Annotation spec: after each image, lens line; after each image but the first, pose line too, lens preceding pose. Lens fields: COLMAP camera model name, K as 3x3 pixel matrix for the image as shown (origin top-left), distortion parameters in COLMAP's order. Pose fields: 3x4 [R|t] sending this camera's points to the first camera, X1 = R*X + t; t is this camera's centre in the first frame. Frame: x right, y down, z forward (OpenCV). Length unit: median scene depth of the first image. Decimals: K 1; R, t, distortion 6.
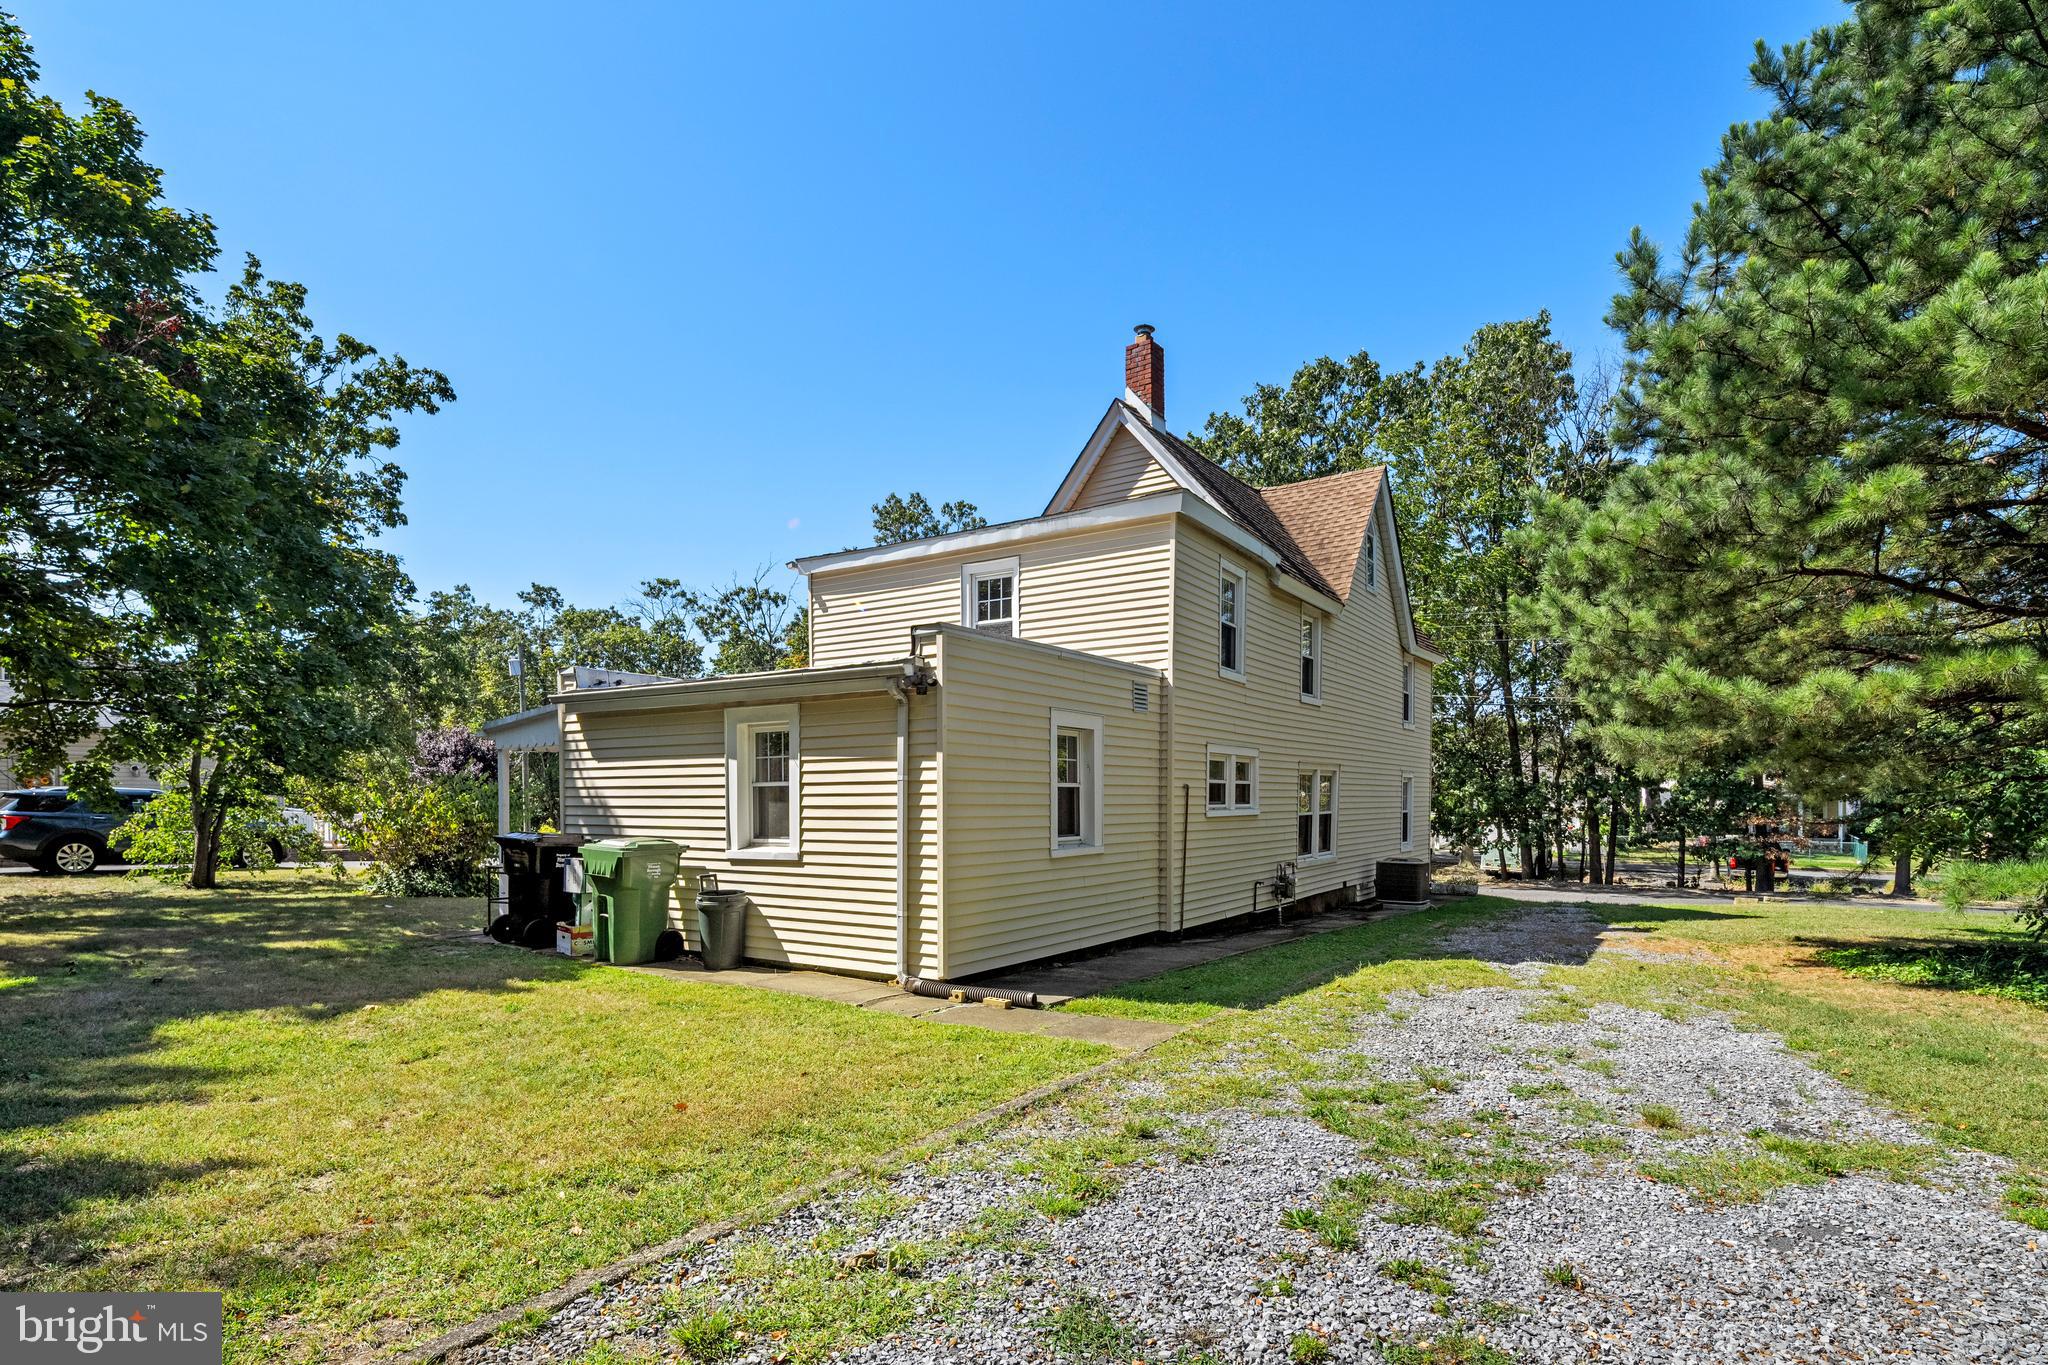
lens RADIAL K [[1041.1, 0, 1021.4], [0, 1041.1, 872.3], [0, 0, 1]] dist [0.002475, -0.000821]
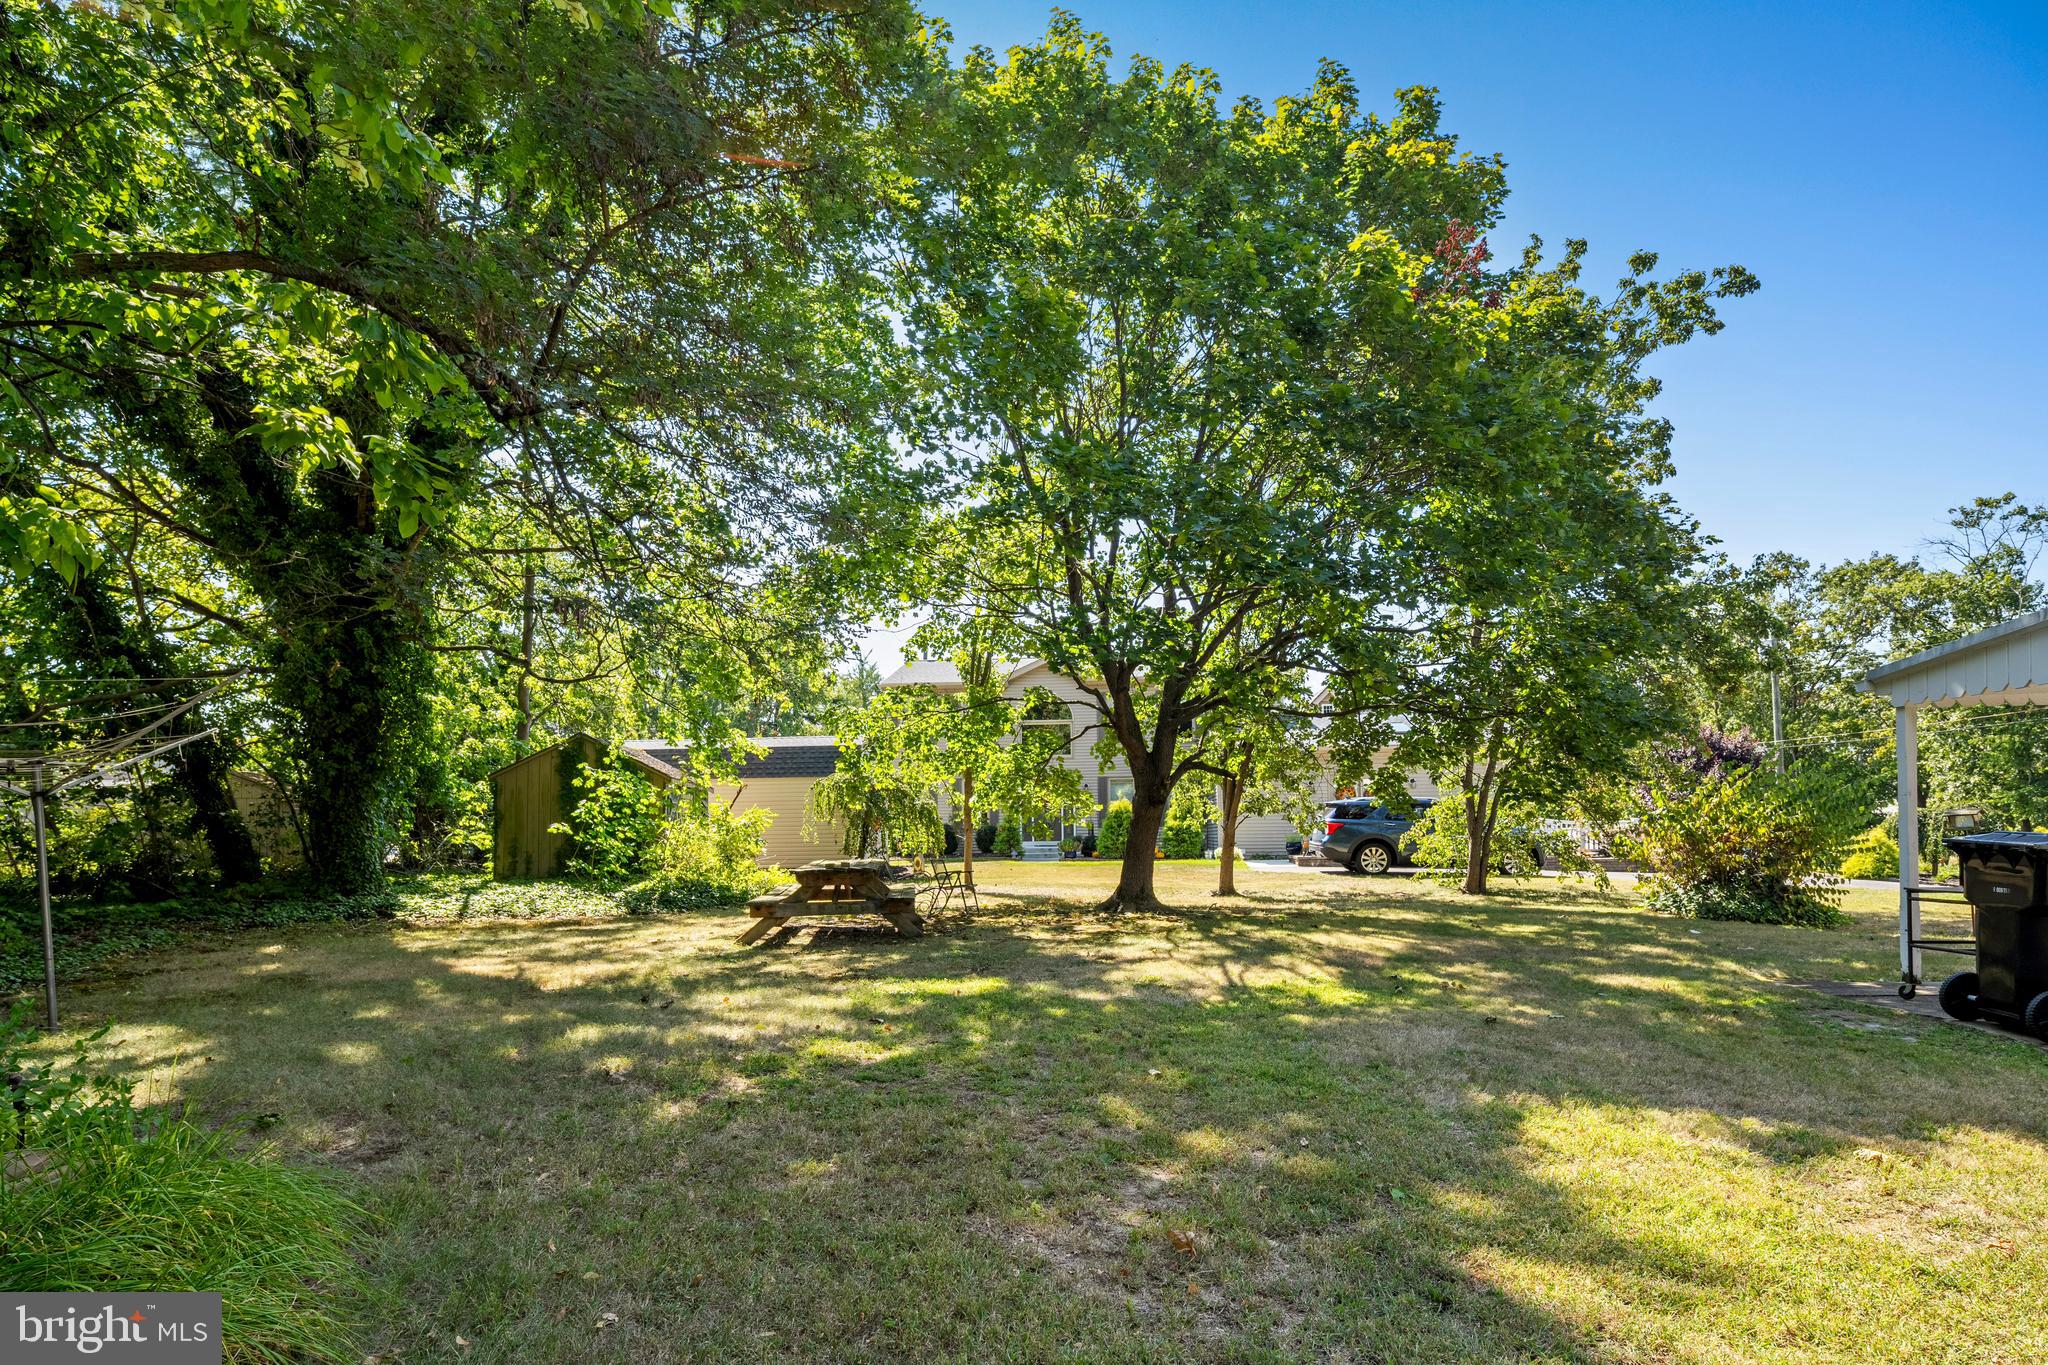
lens RADIAL K [[1033.2, 0, 1035.8], [0, 1033.2, 666.1], [0, 0, 1]] dist [0.002427, -0.000928]
pose [[0.506996, -0.134469, -0.851395, -0.129611], [-0.045391, 0.982220, -0.182161, 0.000329], [0.860752, 0.131001, 0.491878, 0.123712]]
